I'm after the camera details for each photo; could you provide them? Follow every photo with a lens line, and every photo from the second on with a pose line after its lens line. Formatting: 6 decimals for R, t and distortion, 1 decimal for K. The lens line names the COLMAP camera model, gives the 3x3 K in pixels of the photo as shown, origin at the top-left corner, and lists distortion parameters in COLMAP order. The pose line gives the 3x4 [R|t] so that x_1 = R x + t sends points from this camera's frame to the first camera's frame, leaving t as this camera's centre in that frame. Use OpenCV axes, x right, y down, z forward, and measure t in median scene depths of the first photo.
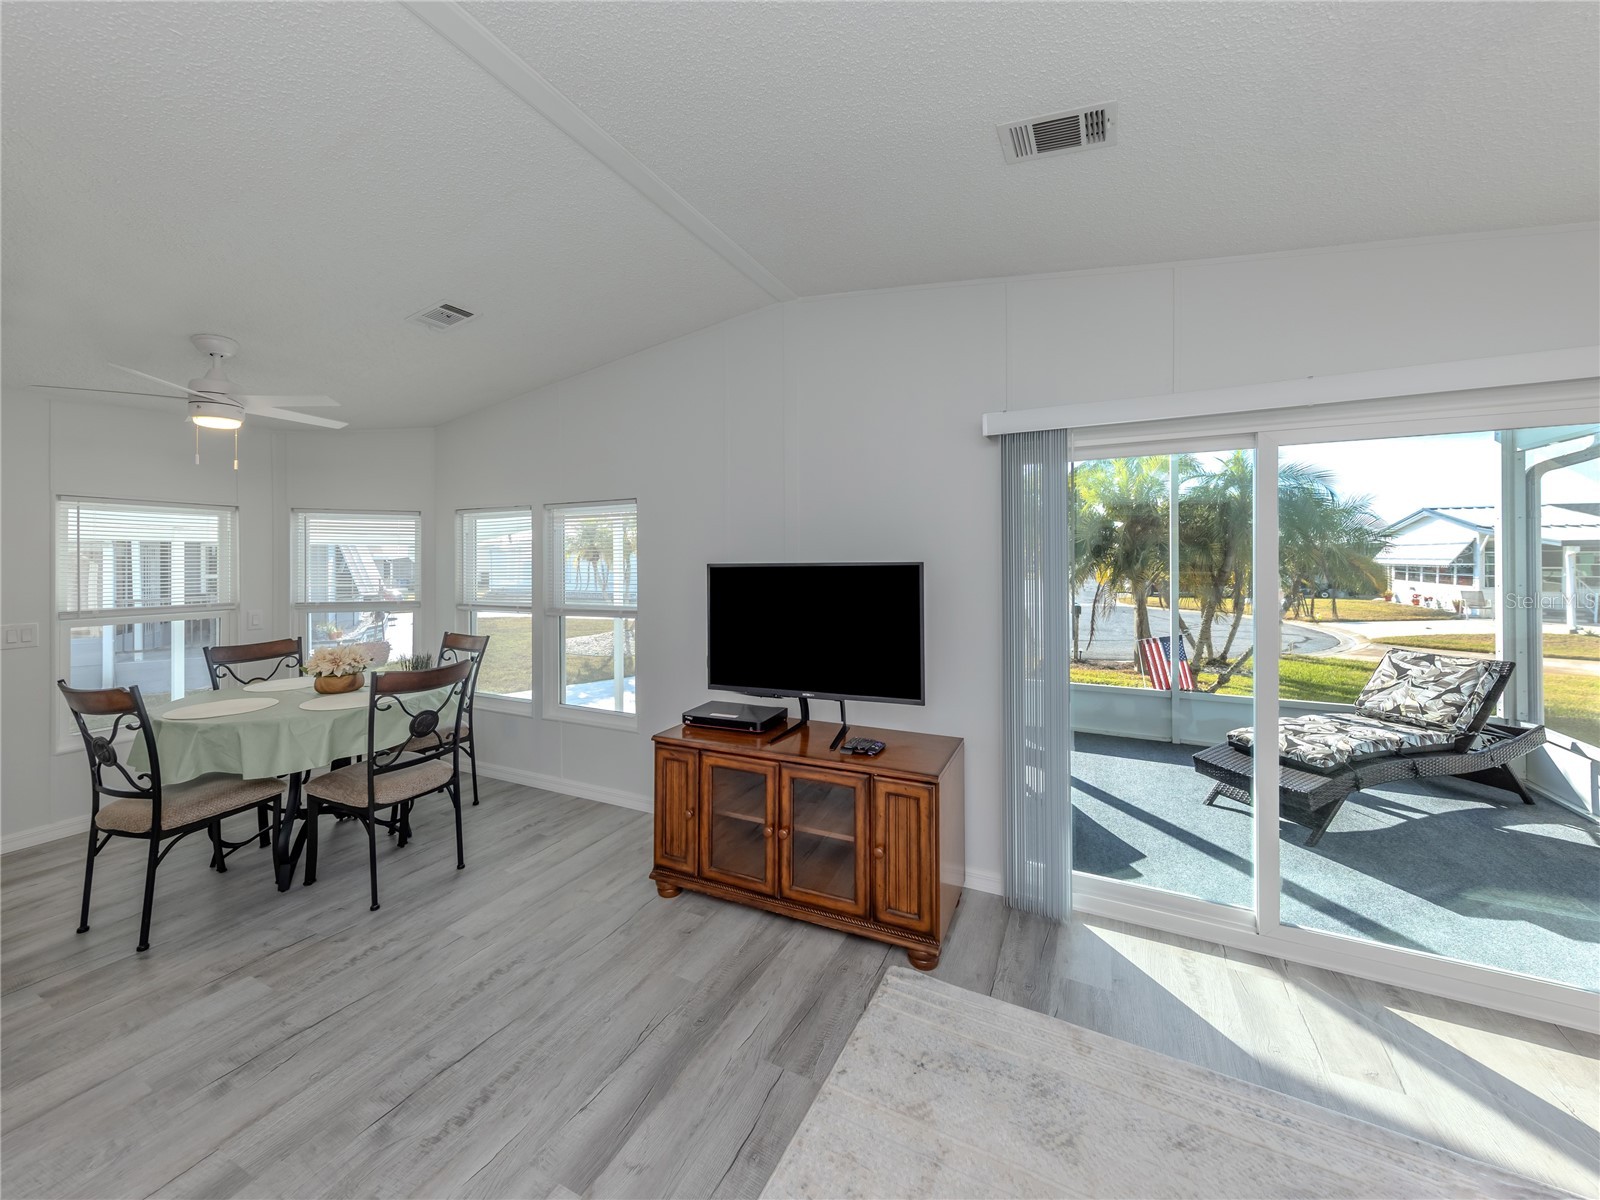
lens RADIAL K [[597.8, 0, 799.4], [0, 597.8, 559.4], [0, 0, 1]] dist [0.002991, -0.000485]
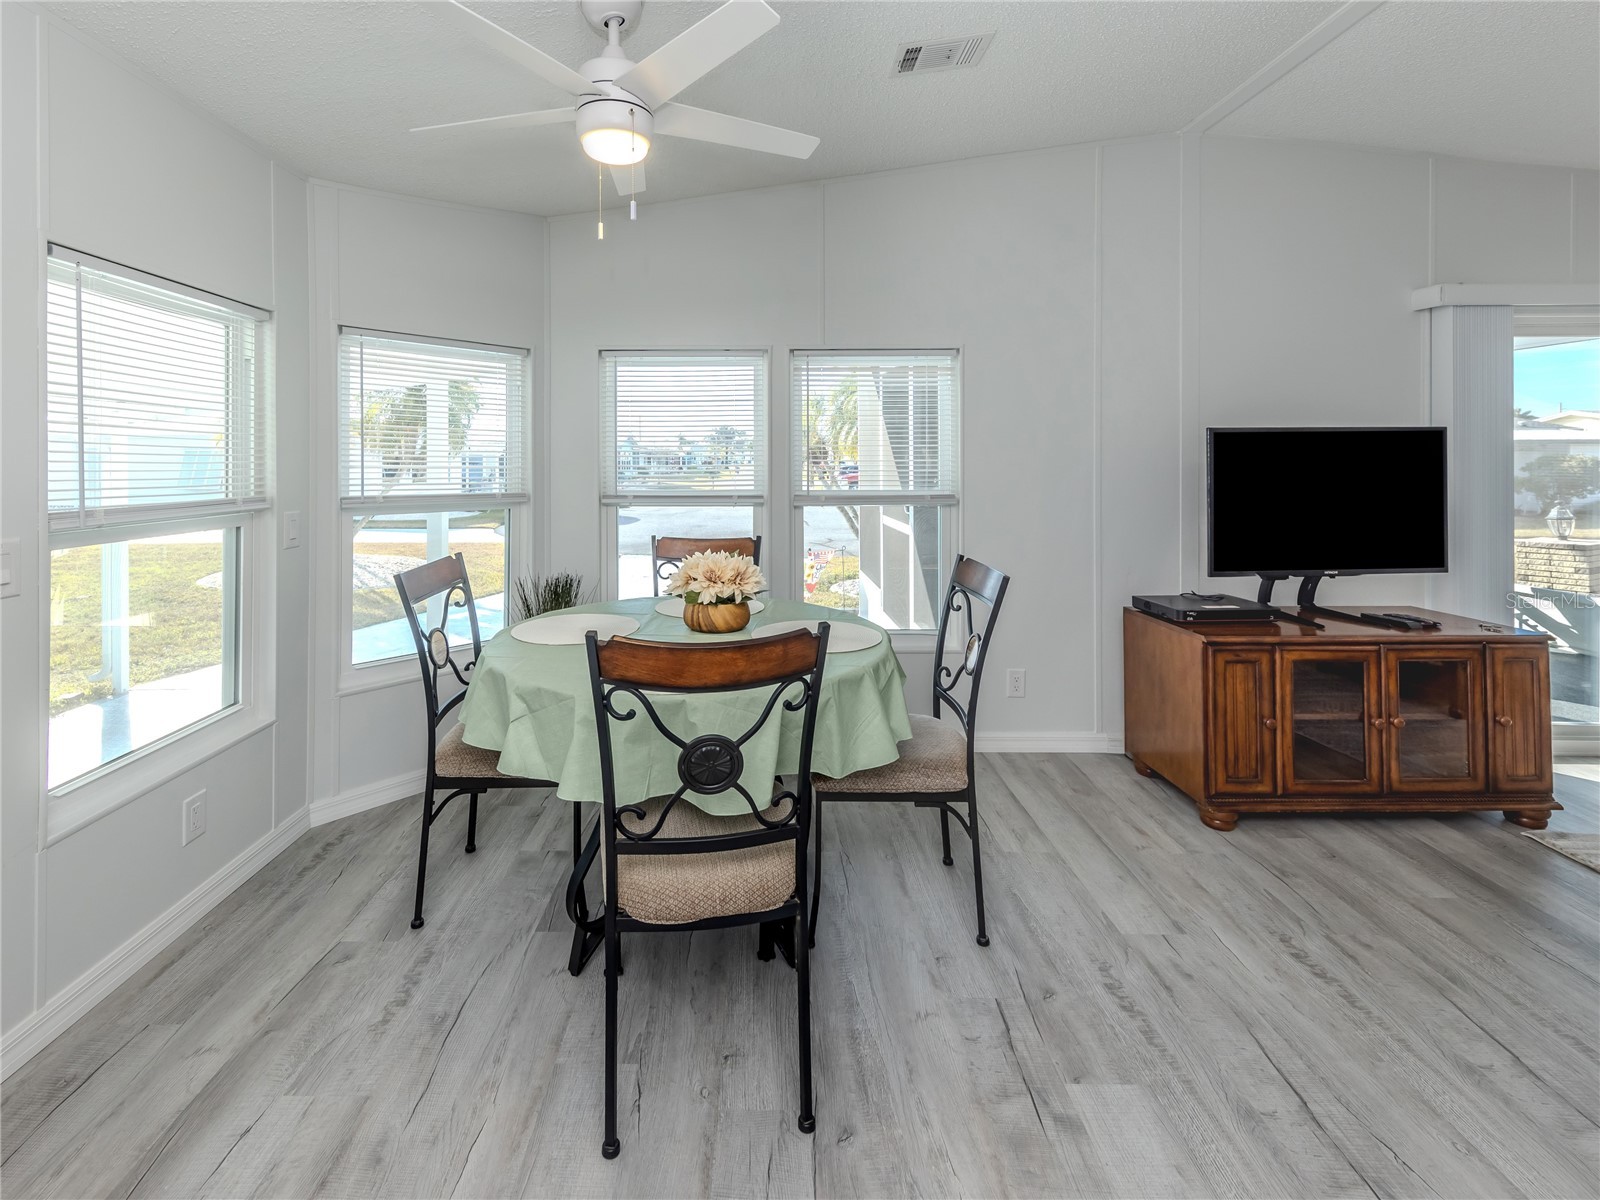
lens RADIAL K [[693.6, 0, 730.9], [0, 693.6, 462.7], [0, 0, 1]] dist [0.001702, -0.000646]
pose [[0.907350, 0.002501, 0.420368, -1.244268], [-0.004687, 0.999980, 0.004167, 0.057617], [-0.420350, -0.005752, 0.907344, 0.422270]]
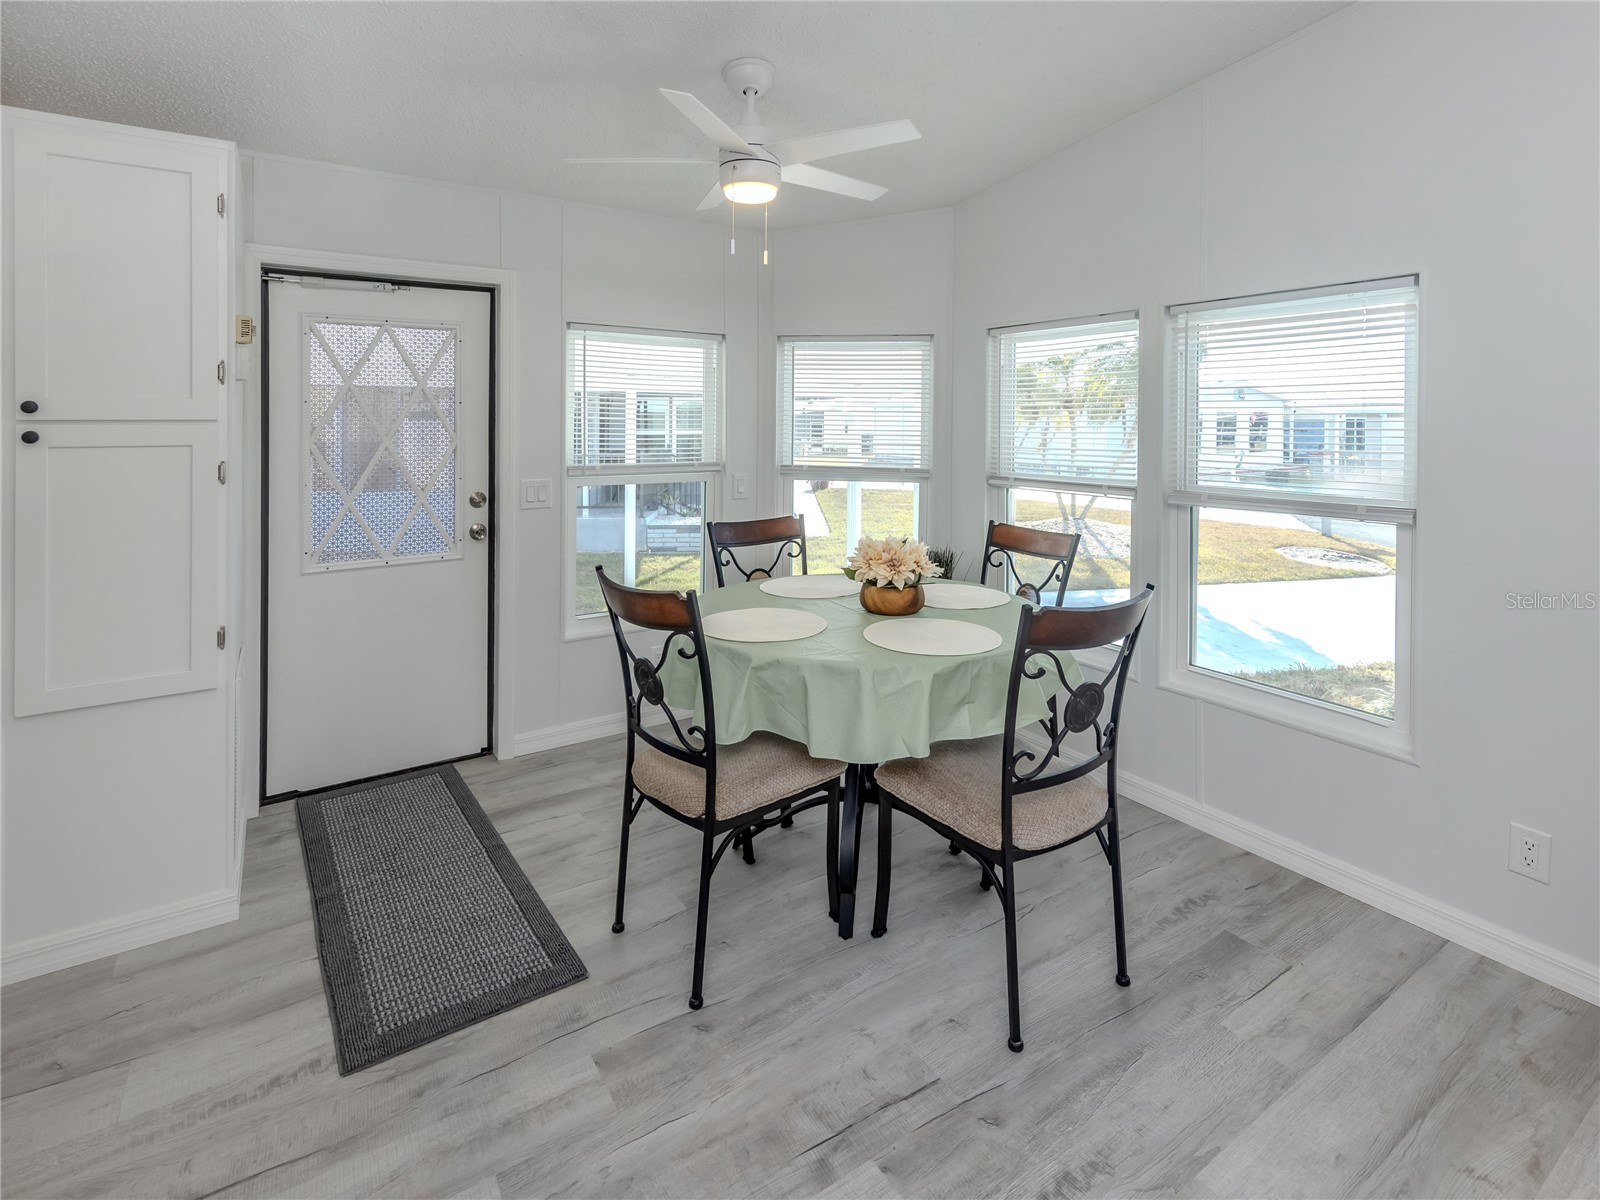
lens RADIAL K [[780.6, 0, 841.7], [0, 780.6, 428.2], [0, 0, 1]] dist [0.004052, 0.000016]
pose [[0.879594, 0.014178, -0.475514, -0.506915], [-0.010267, 0.999889, 0.010822, 0.025610], [0.475615, -0.004637, 0.879641, 0.307293]]
